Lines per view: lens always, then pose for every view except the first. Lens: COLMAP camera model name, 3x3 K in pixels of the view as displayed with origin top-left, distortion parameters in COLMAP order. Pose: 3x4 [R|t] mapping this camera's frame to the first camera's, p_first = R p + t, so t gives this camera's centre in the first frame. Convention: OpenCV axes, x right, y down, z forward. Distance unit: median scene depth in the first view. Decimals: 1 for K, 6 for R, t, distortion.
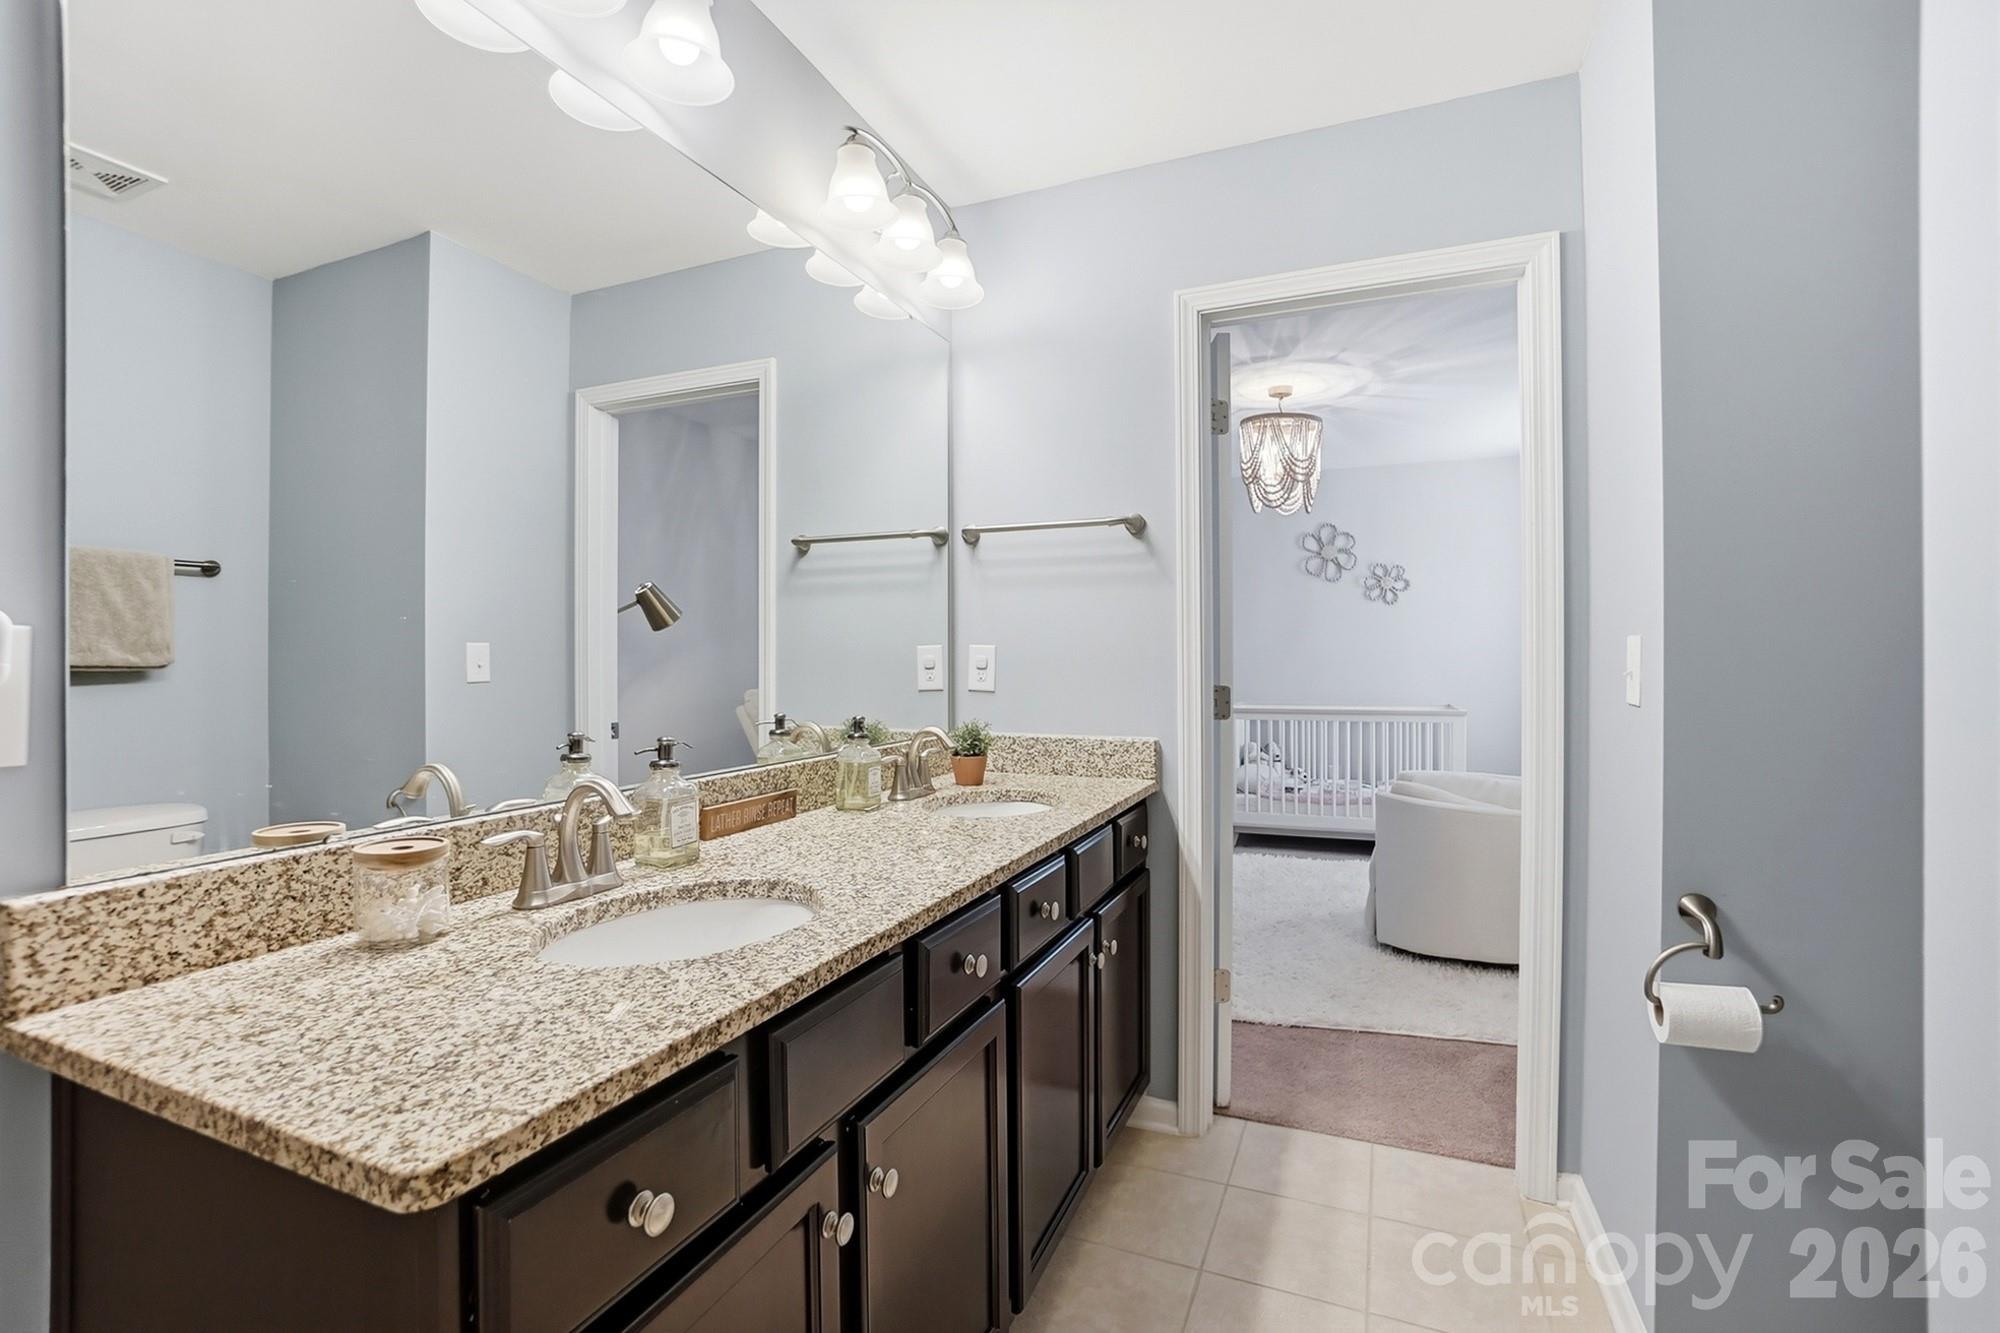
lens RADIAL K [[889.8, 0, 1000.9], [0, 889.8, 661.3], [0, 0, 1]] dist [-0.044996, 0.000994]
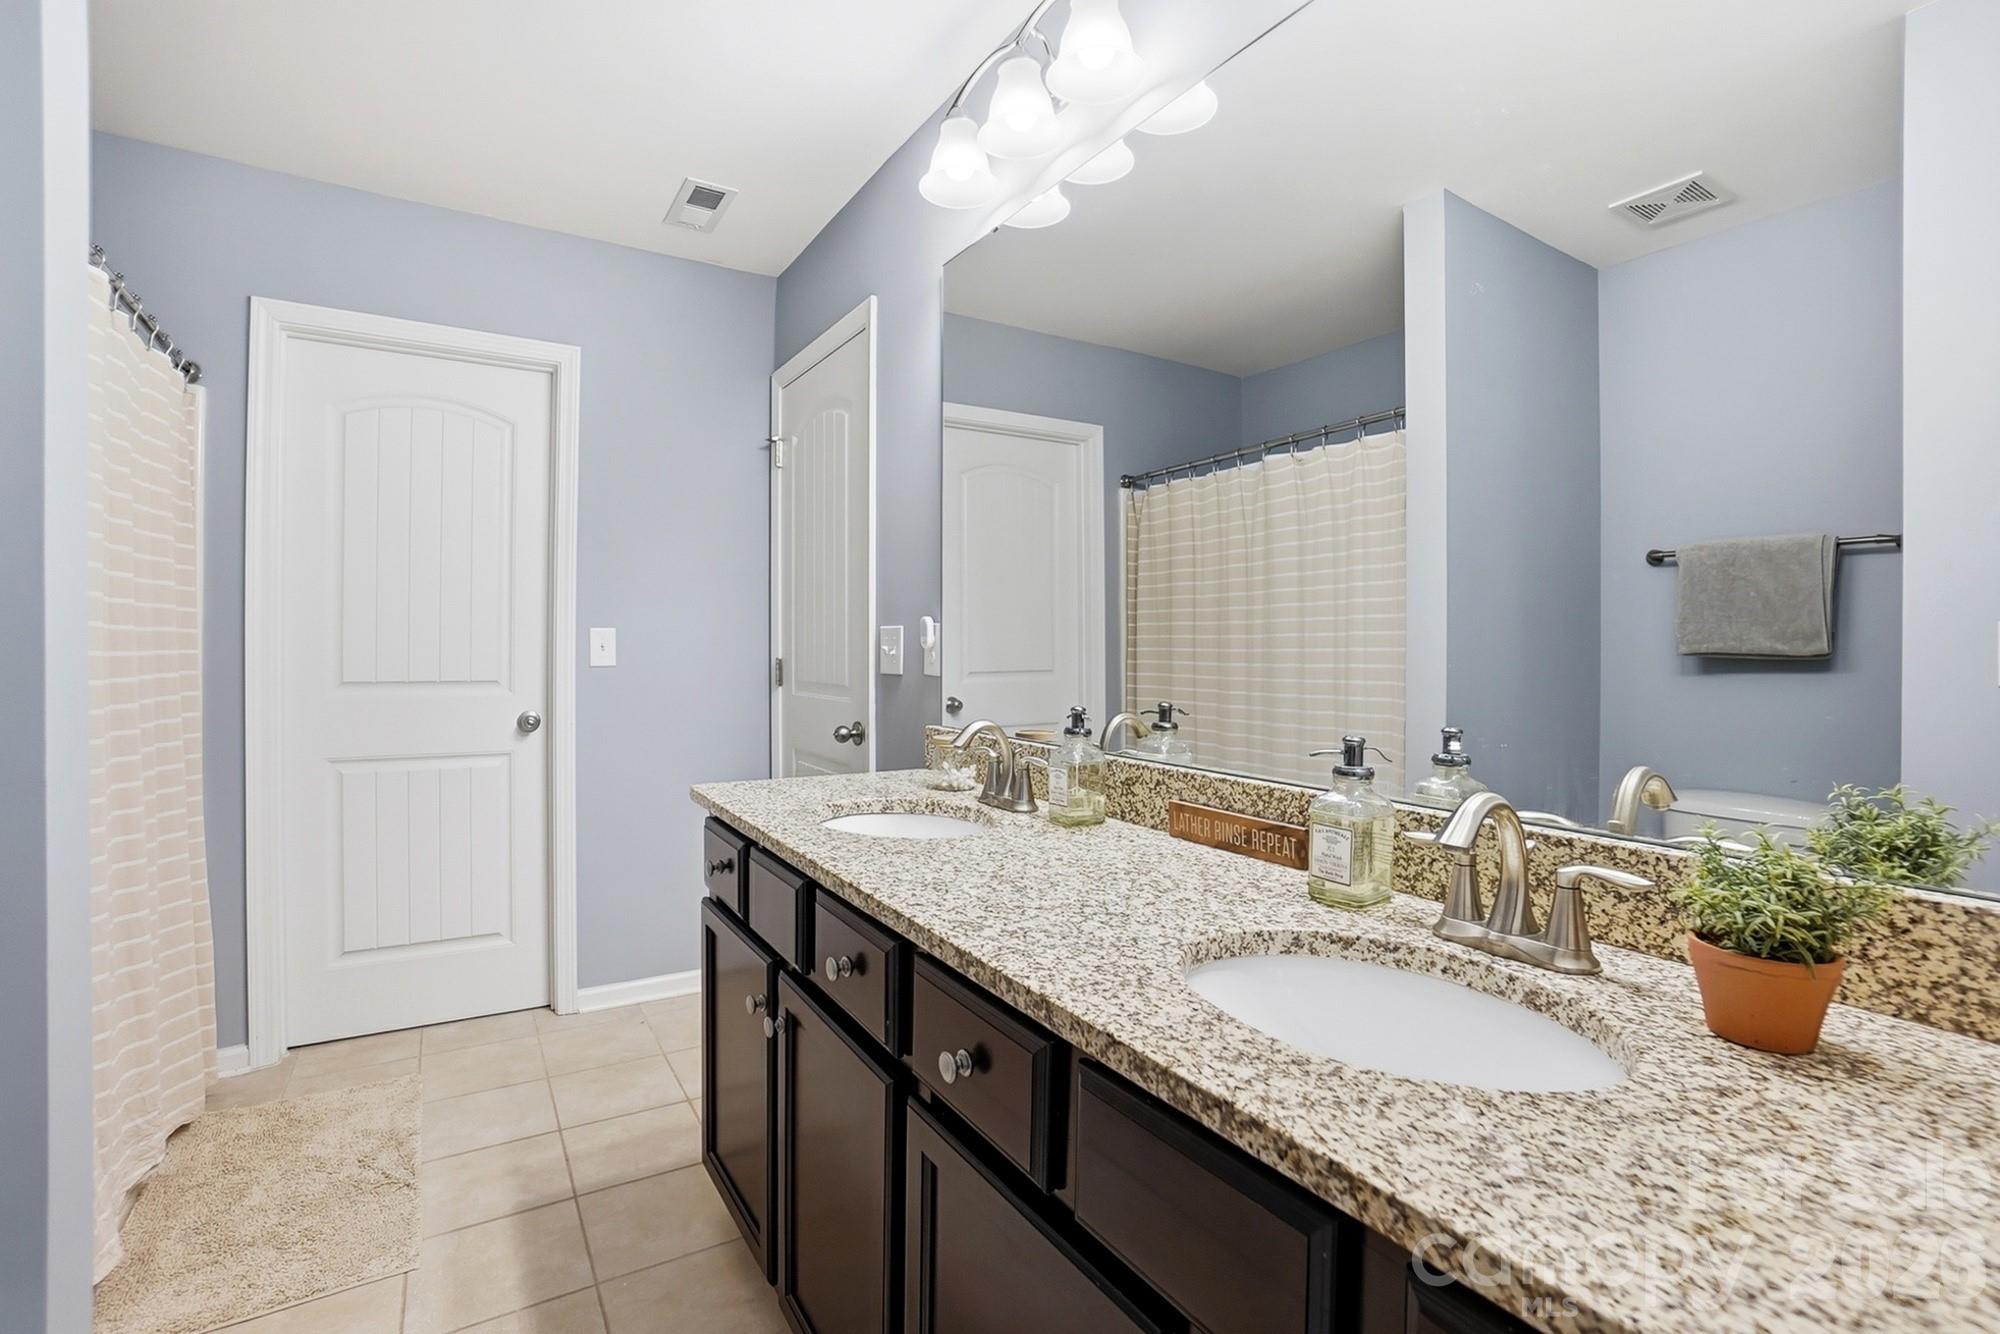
lens RADIAL K [[889.8, 0, 998.8], [0, 889.8, 656.8], [0, 0, 1]] dist [-0.044996, 0.000994]
pose [[-0.574984, 0.006992, -0.818135, 0.468446], [-0.007964, 0.999868, 0.014142, 0.005990], [0.818126, 0.014647, -0.574853, 1.246118]]
